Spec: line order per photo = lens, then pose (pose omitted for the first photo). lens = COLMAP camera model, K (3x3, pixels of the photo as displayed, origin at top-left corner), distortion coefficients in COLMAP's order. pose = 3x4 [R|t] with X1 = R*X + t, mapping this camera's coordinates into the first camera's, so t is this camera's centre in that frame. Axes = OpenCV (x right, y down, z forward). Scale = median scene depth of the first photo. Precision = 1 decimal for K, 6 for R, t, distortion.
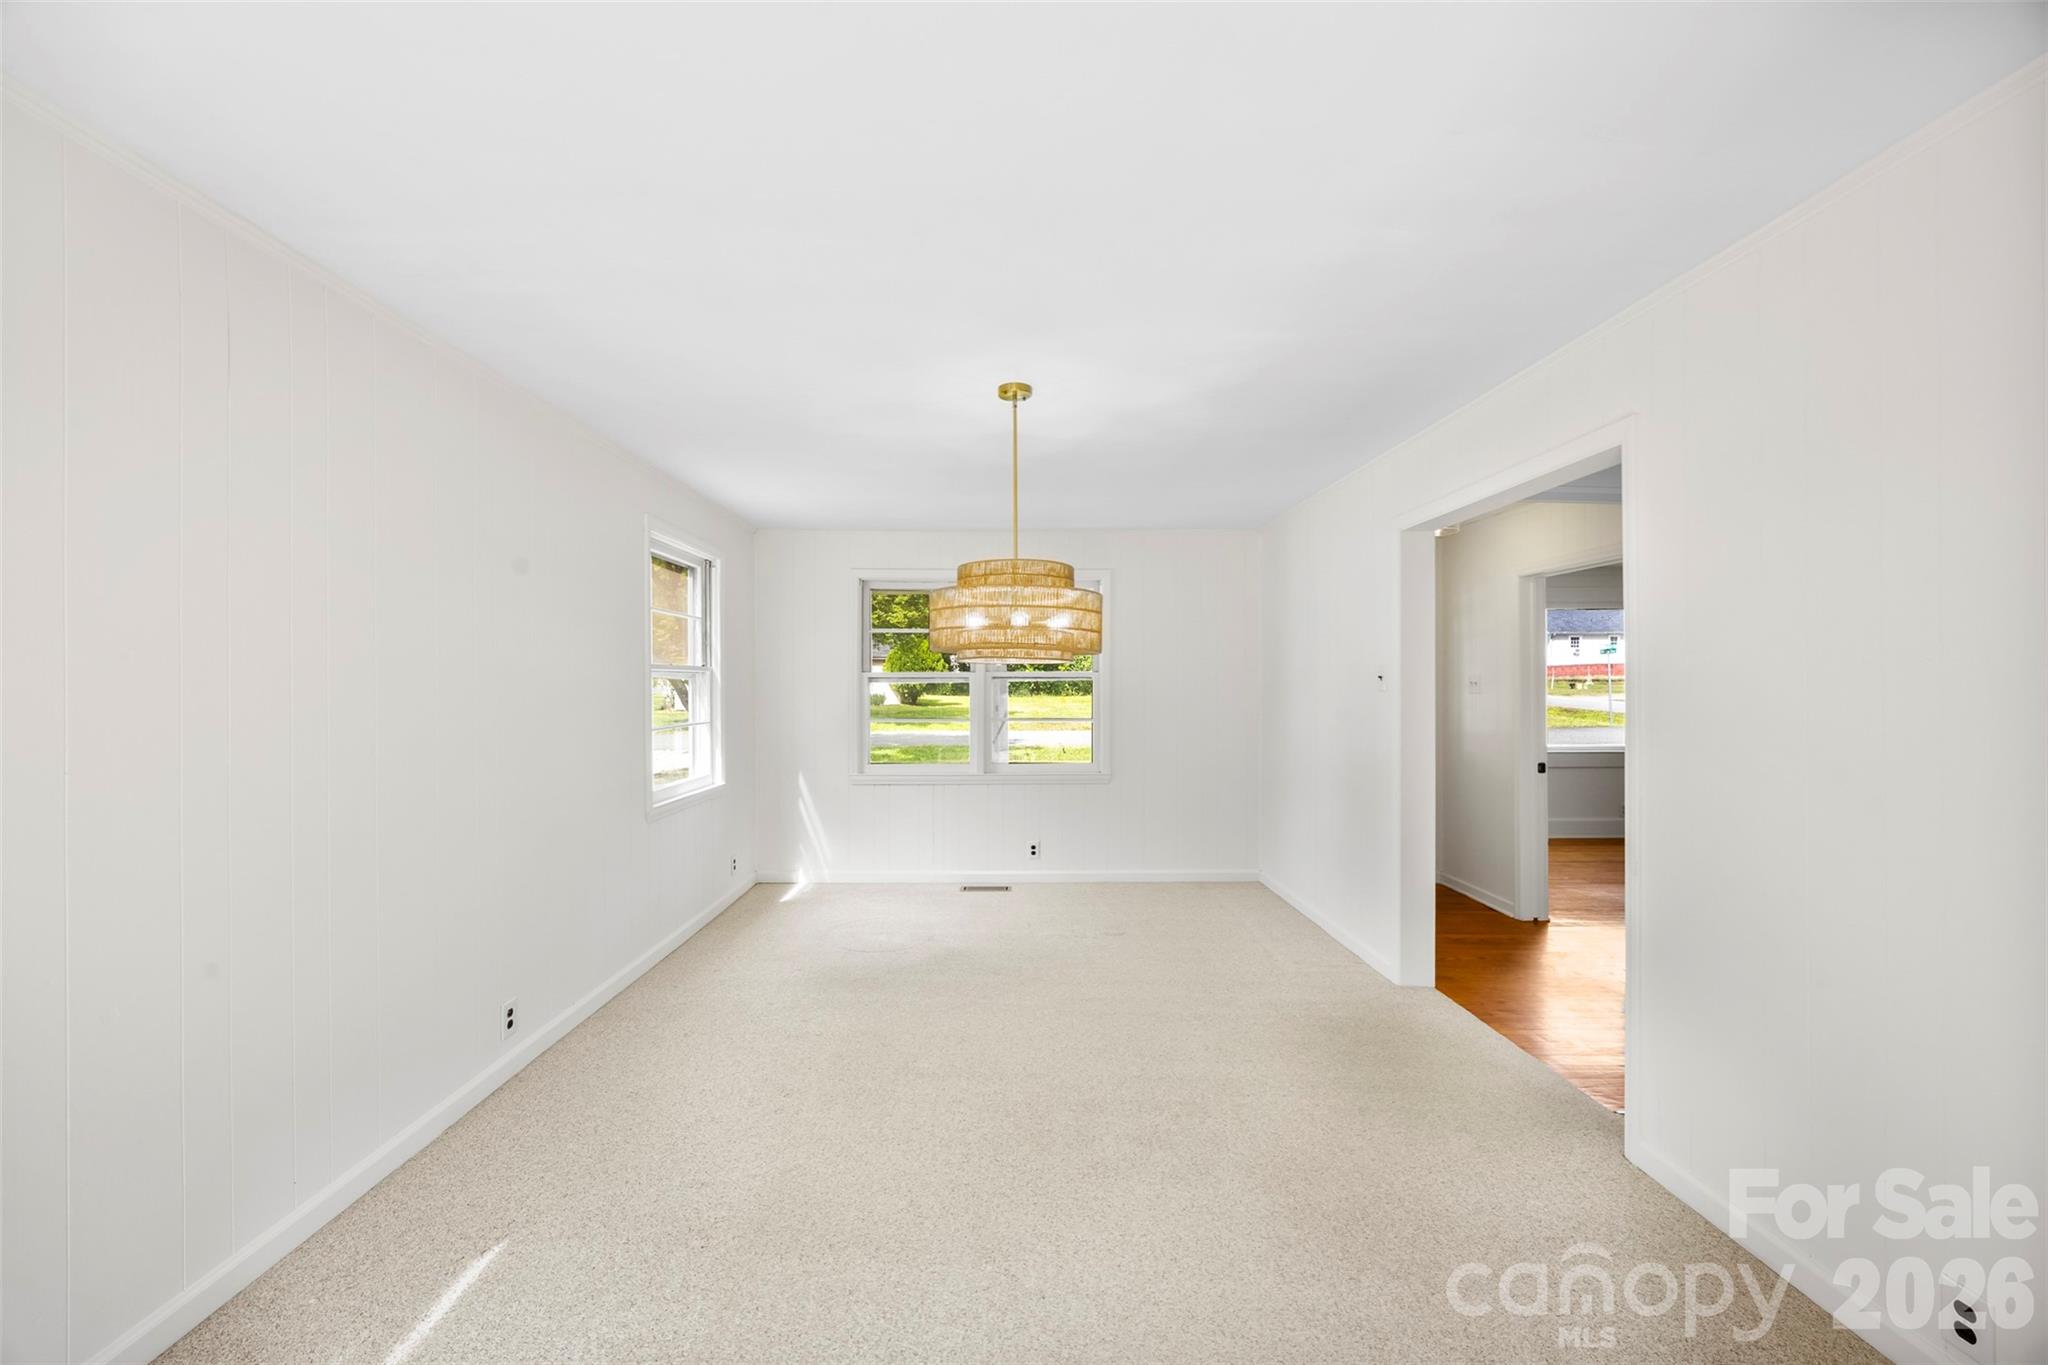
lens RADIAL K [[793.8, 0, 1020.3], [0, 793.8, 692.0], [0, 0, 1]] dist [-0.011204, 0.000258]
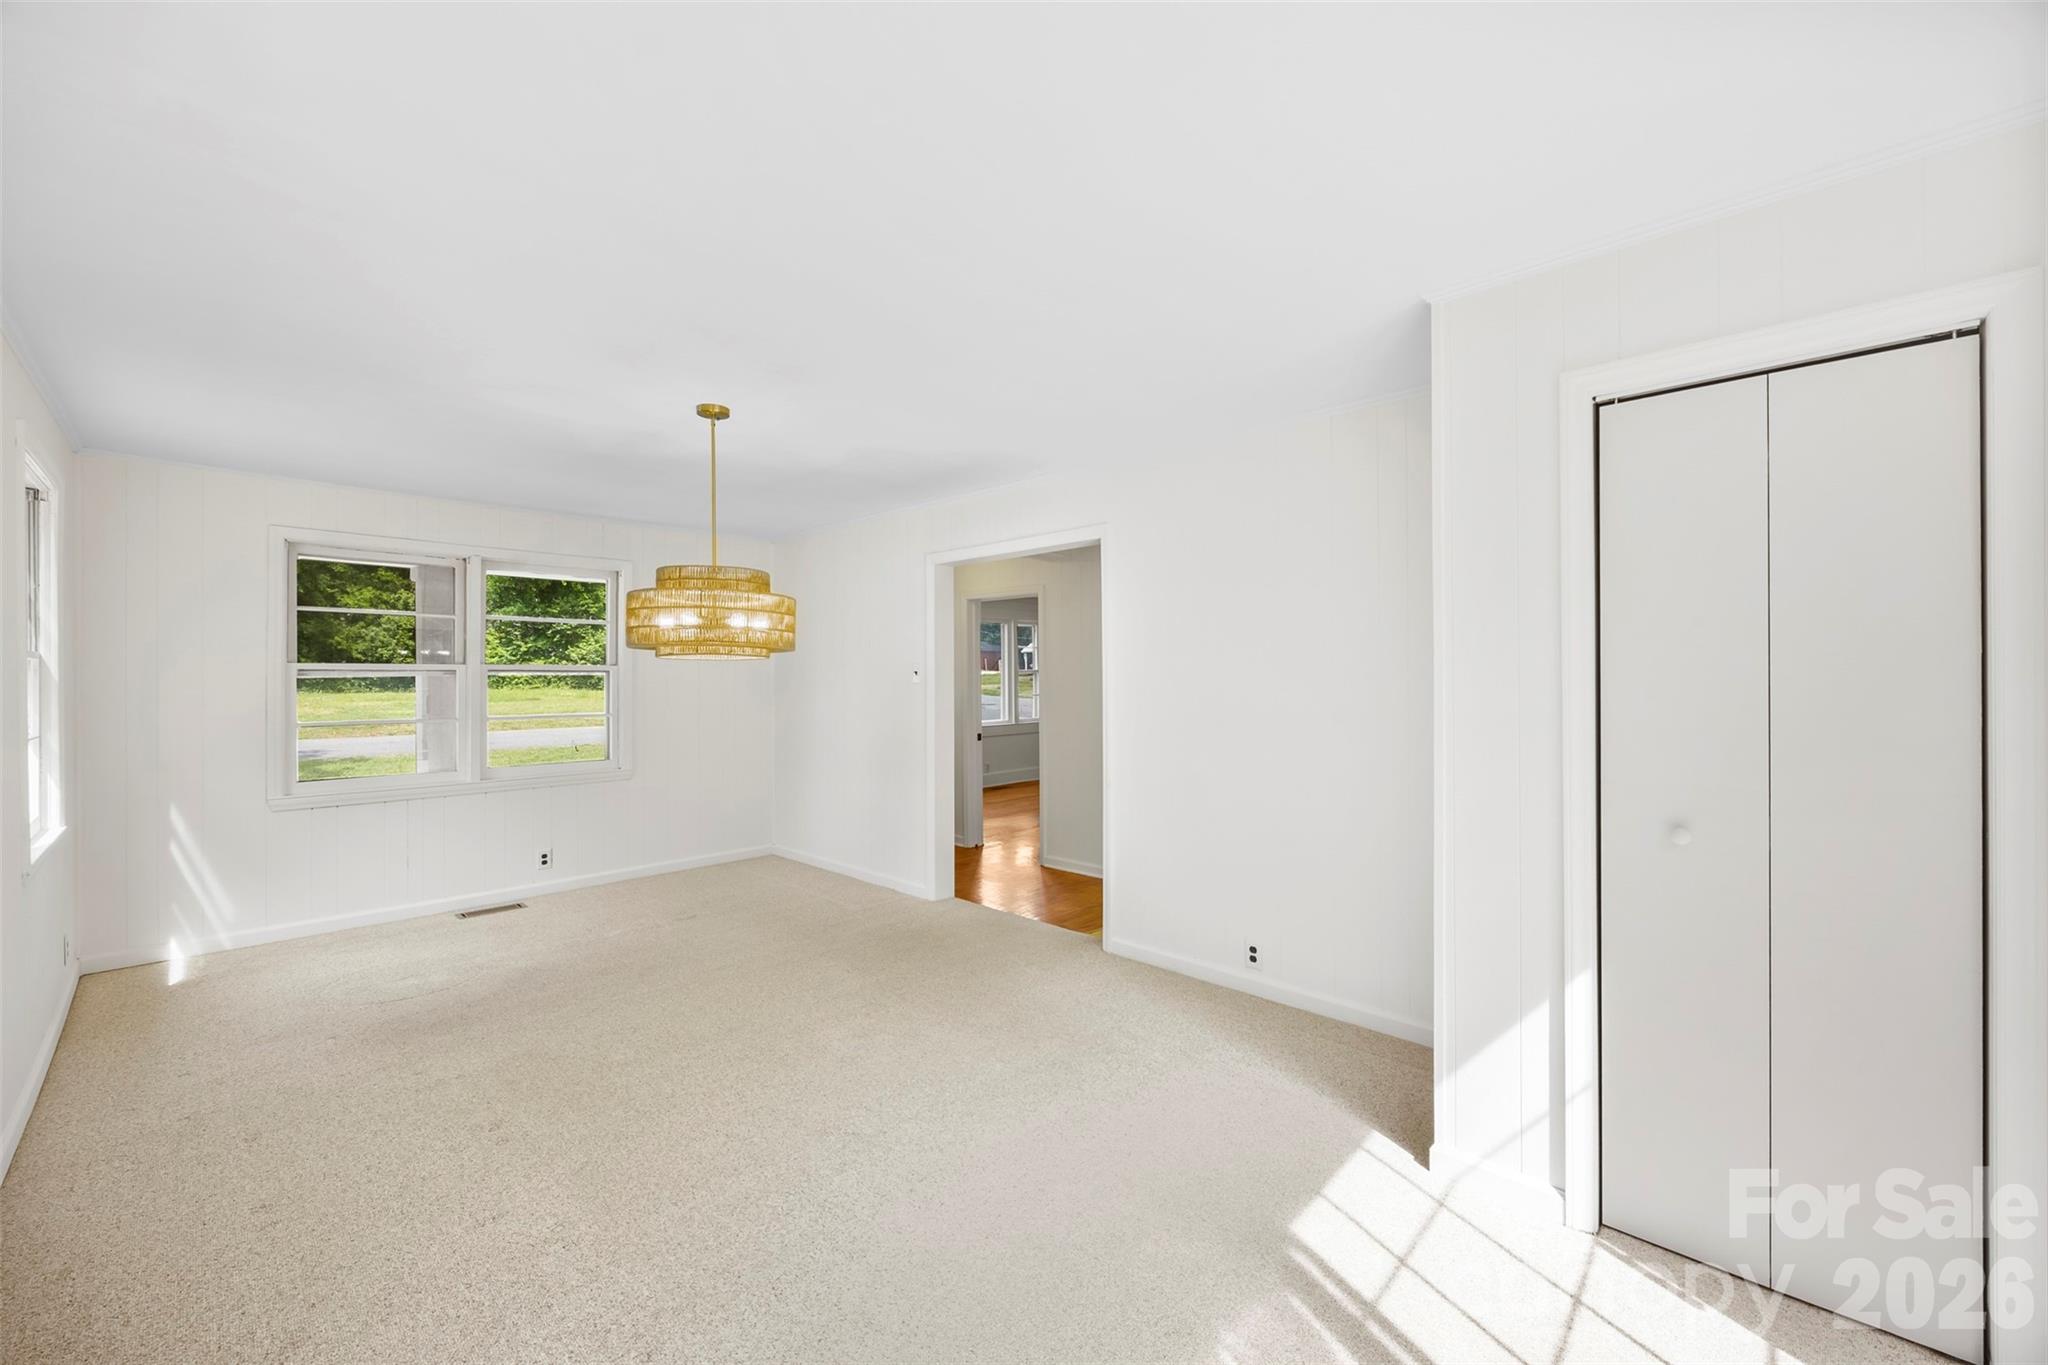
lens RADIAL K [[793.8, 0, 1036.7], [0, 793.8, 682.6], [0, 0, 1]] dist [-0.011204, 0.000258]
pose [[0.691369, -0.005895, 0.722477, -0.299905], [0.008507, 0.999964, 0.000019, 0.000229], [-0.722451, 0.006133, 0.691394, -0.049366]]
